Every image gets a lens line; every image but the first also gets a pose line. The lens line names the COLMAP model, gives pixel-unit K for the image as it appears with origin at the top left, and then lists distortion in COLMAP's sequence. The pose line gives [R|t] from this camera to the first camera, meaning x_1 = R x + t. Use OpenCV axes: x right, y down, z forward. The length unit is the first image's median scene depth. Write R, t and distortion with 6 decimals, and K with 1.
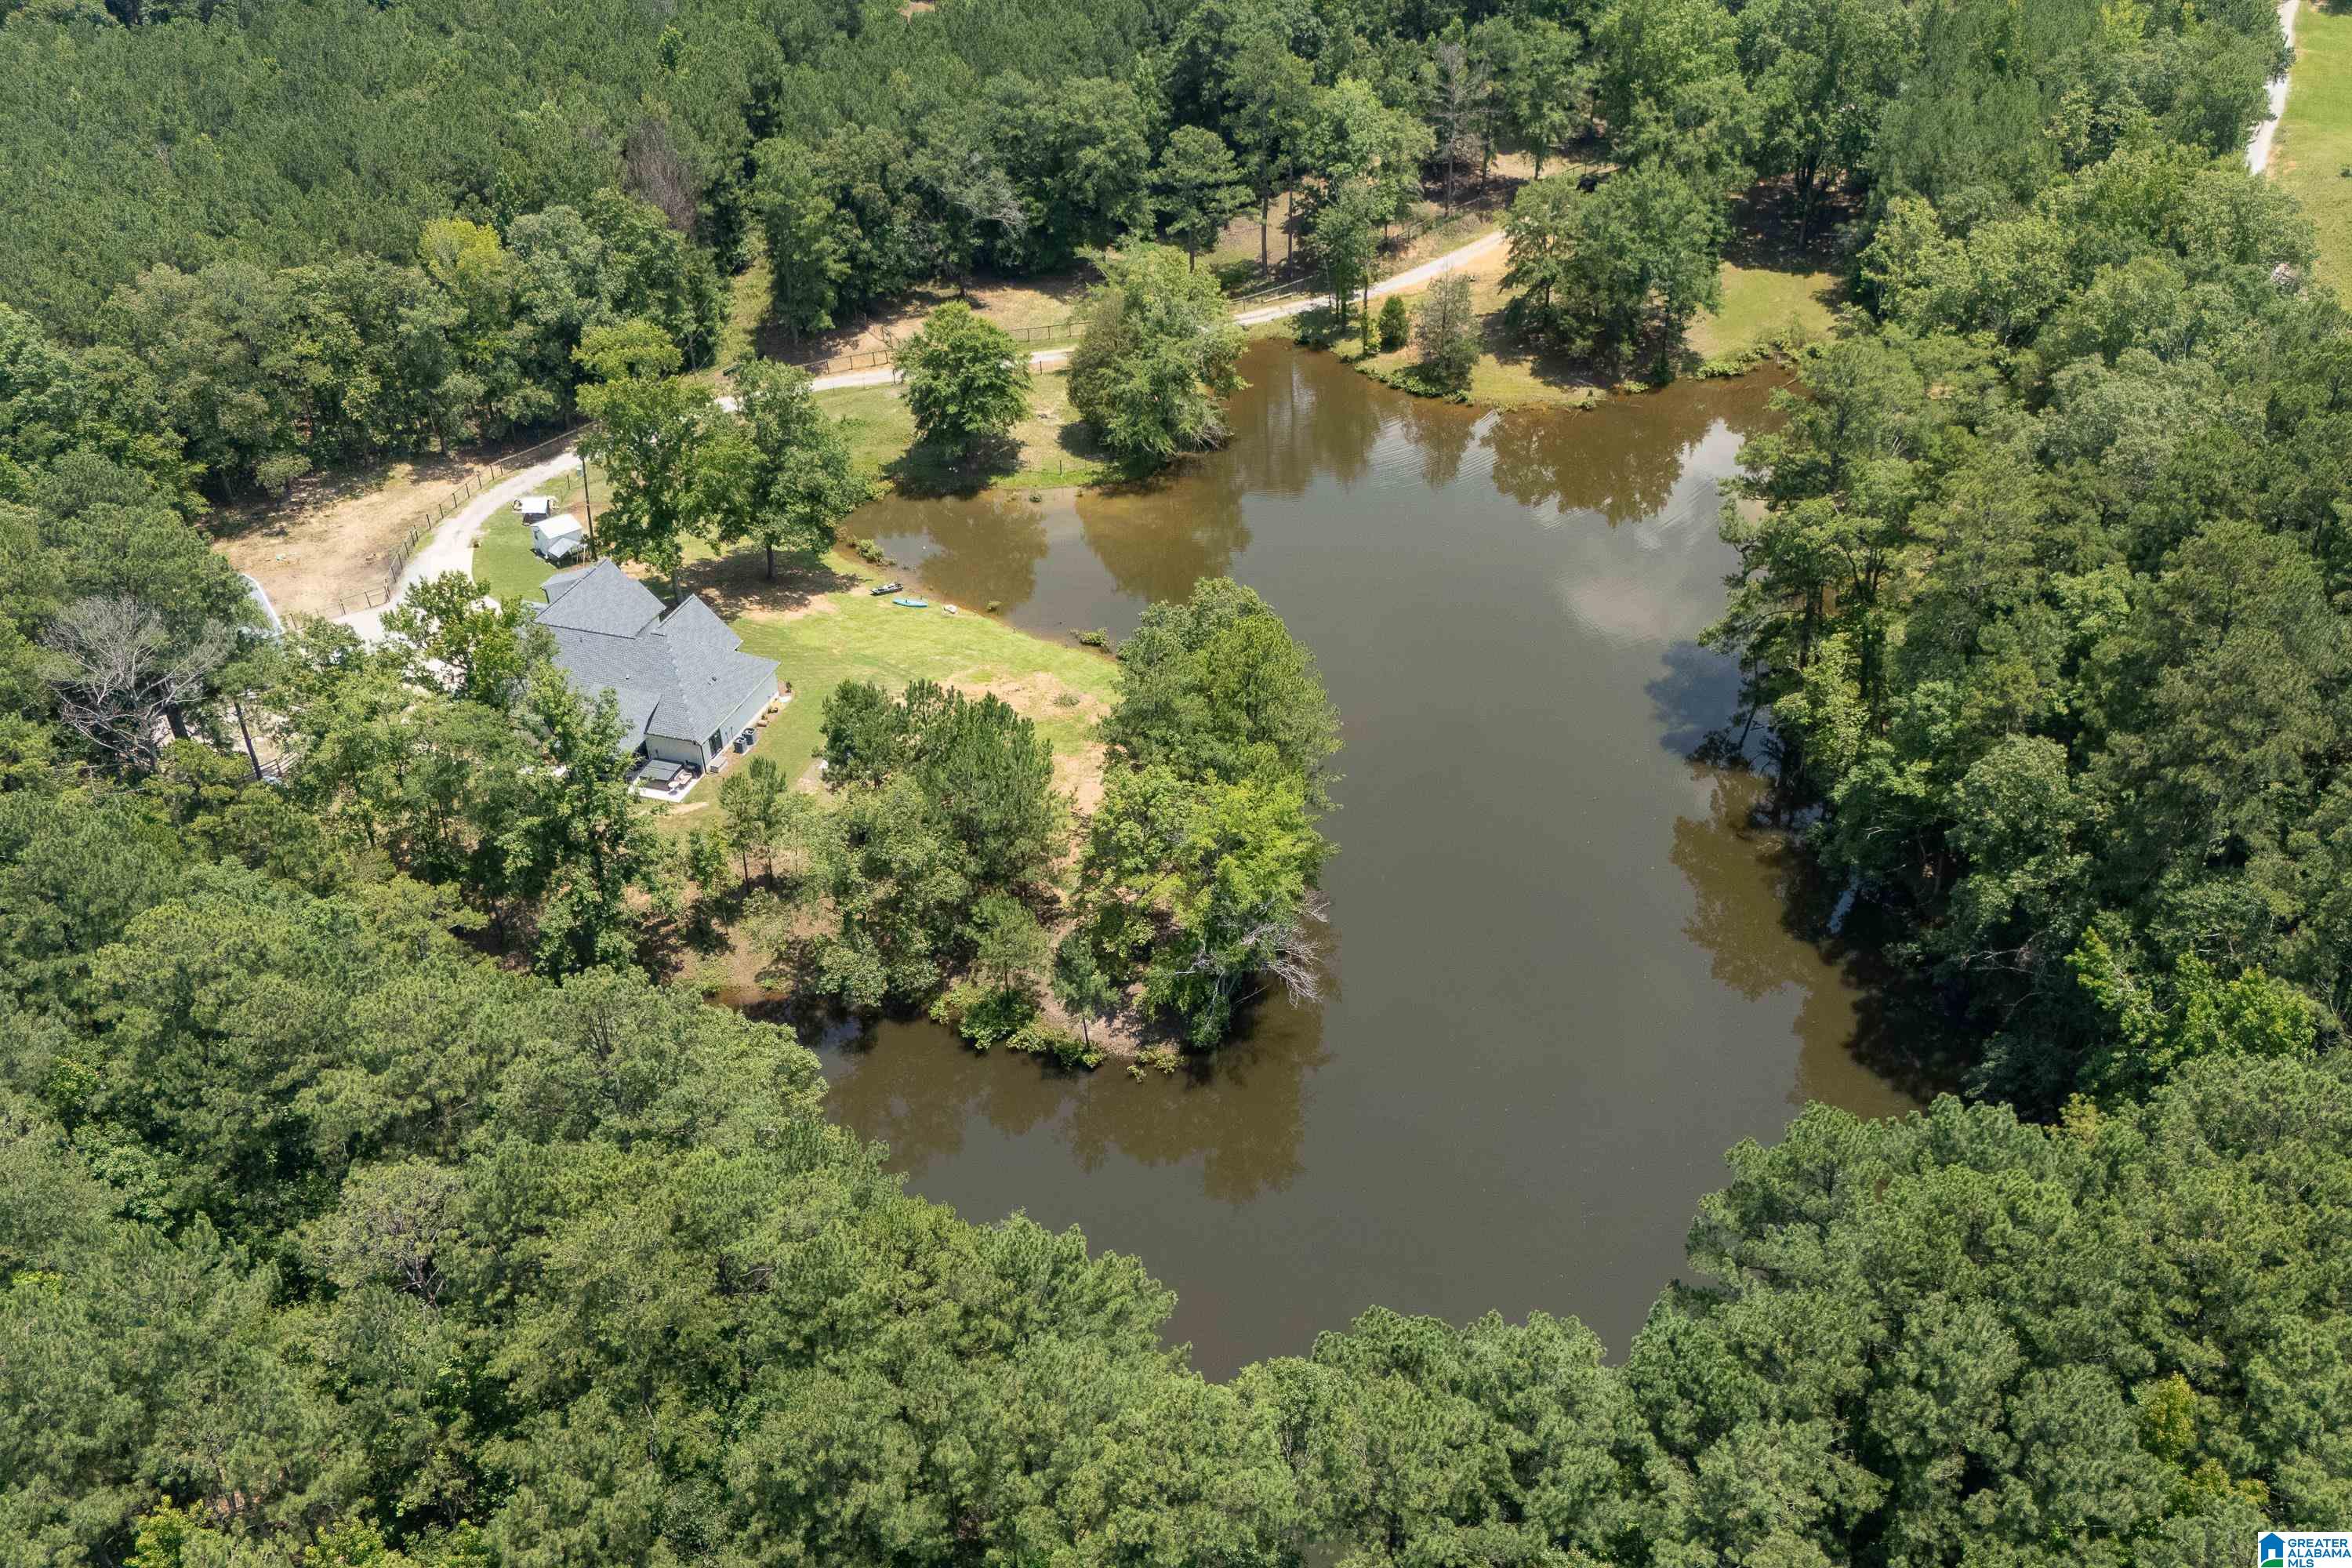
lens RADIAL K [[1991.2, 0, 1176.0], [0, 1991.2, 784.0], [0, 0, 1]] dist [0.042142, -0.018984]
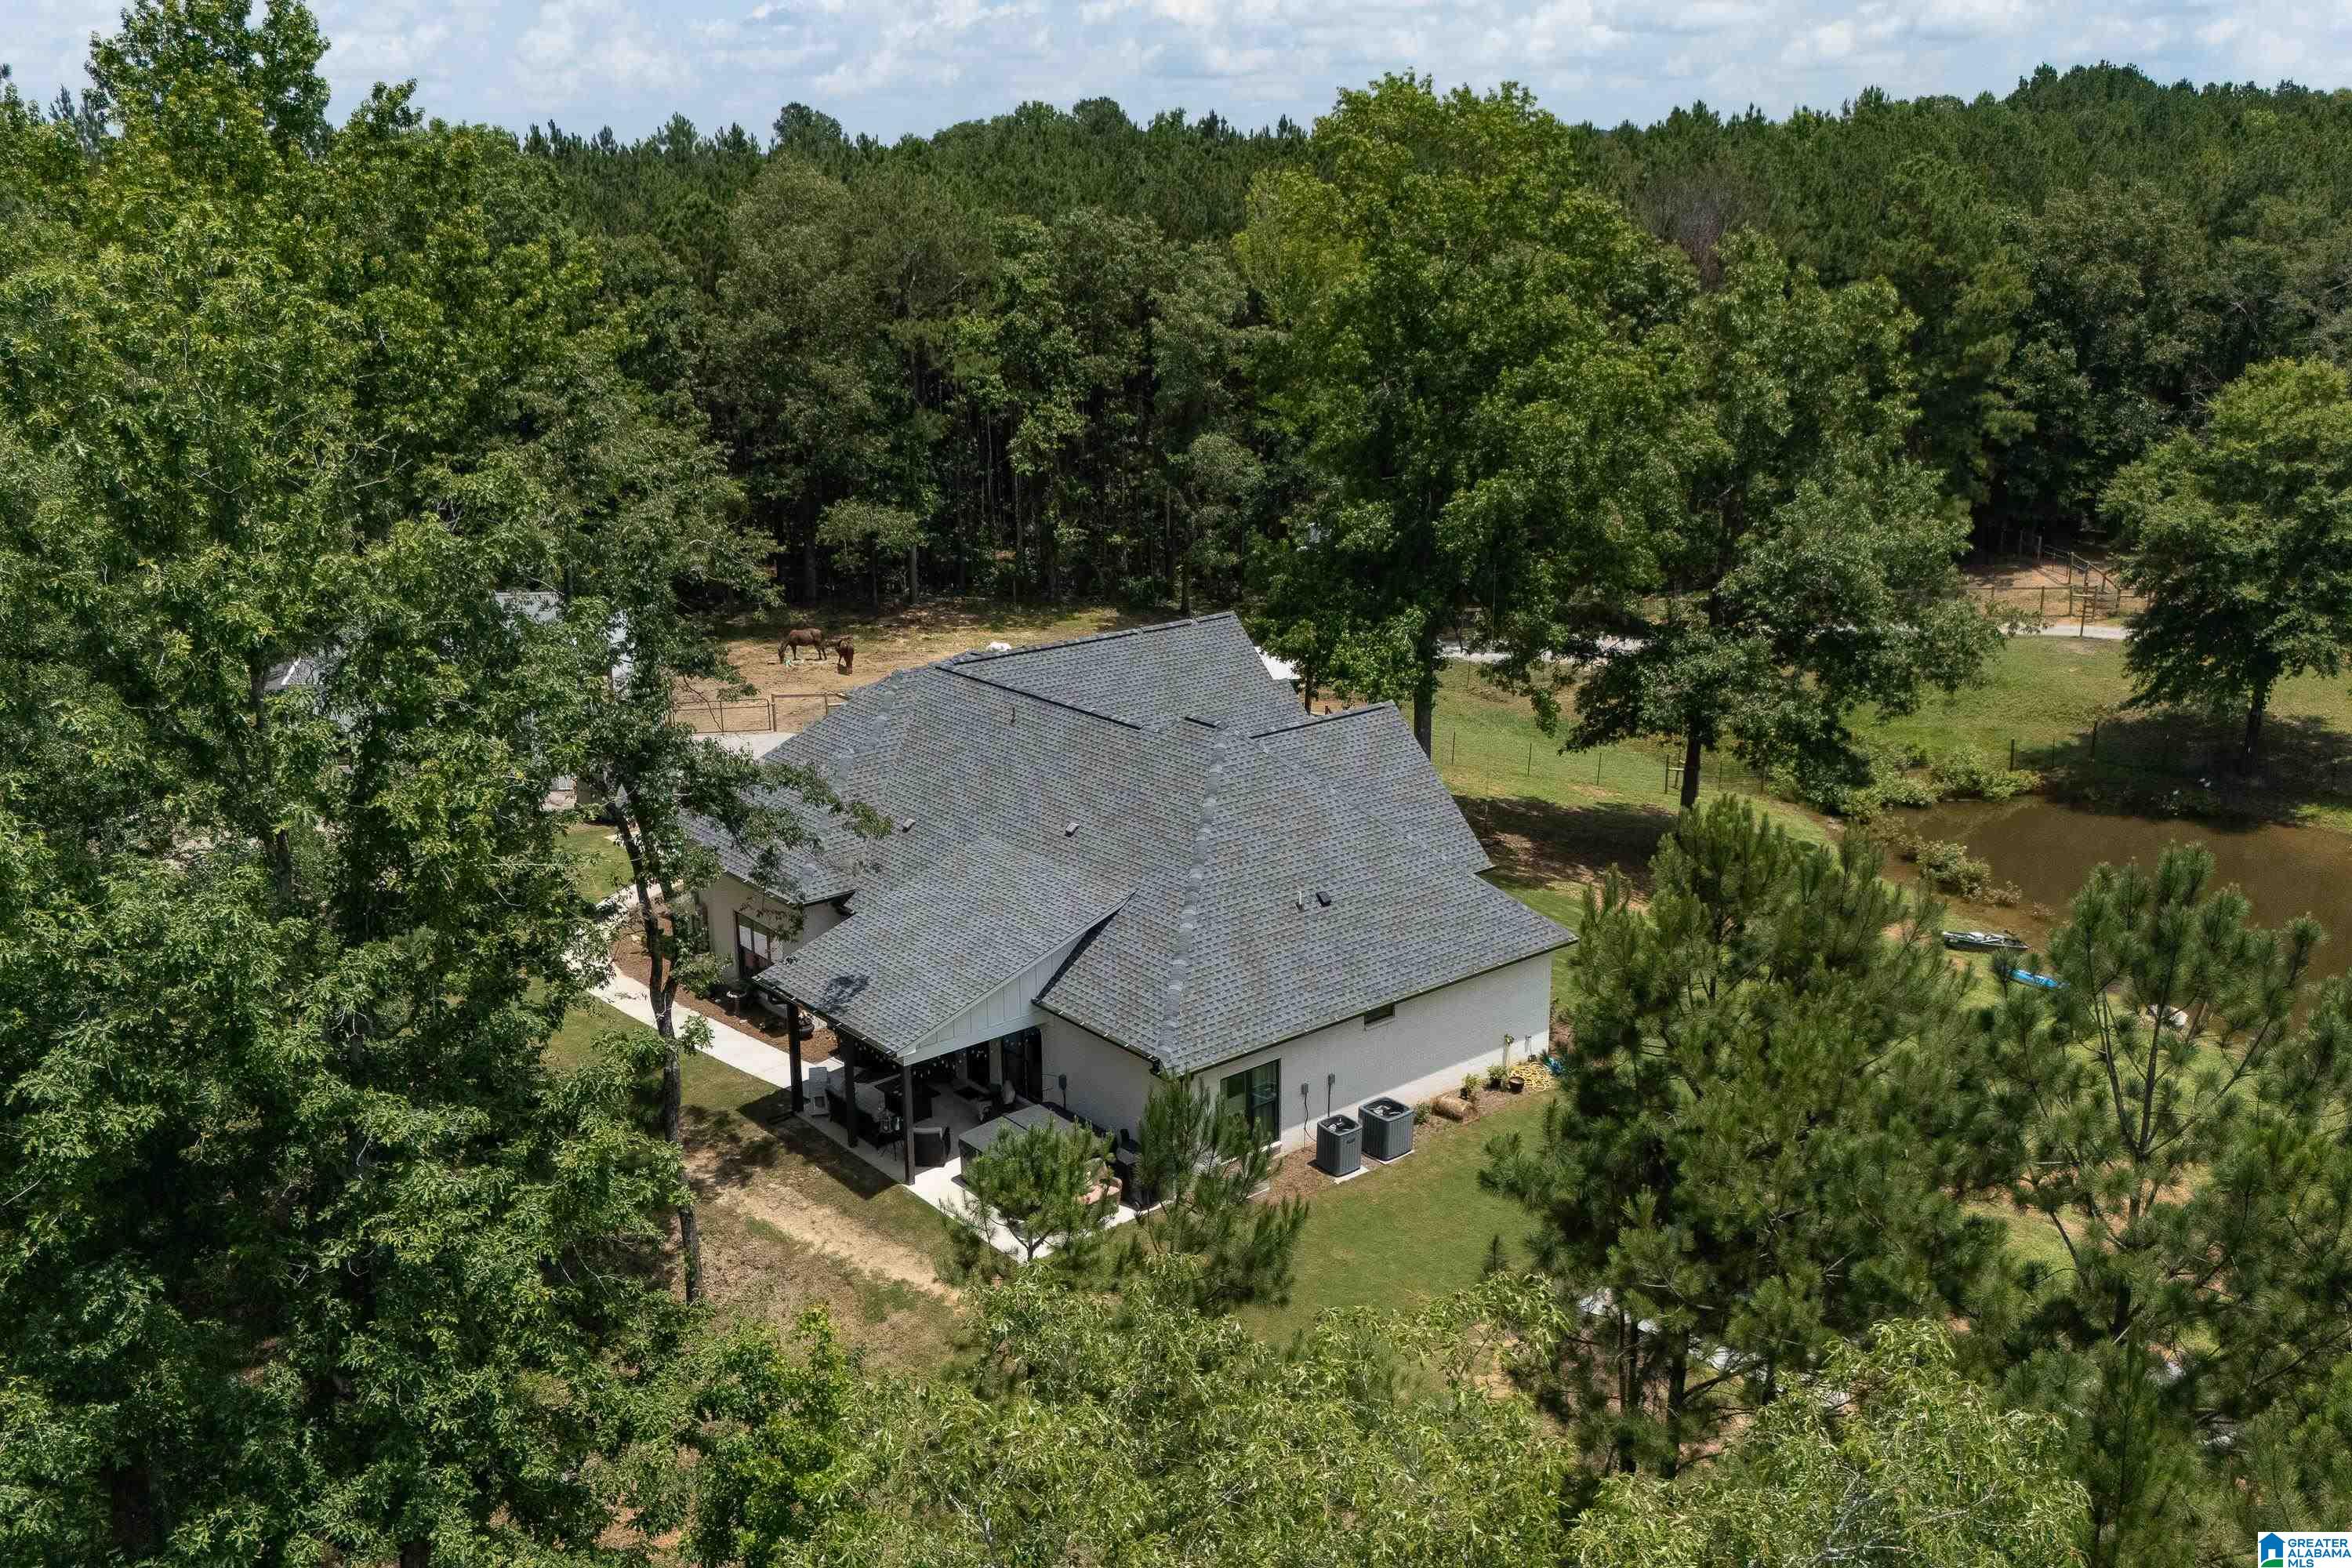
lens RADIAL K [[1991.2, 0, 1176.0], [0, 1991.2, 784.0], [0, 0, 1]] dist [0.042142, -0.018984]
pose [[0.839038, 0.163696, -0.518864, -0.076985], [-0.318810, 0.920710, -0.225064, 0.005208], [0.440881, 0.354256, 0.824698, 0.587183]]
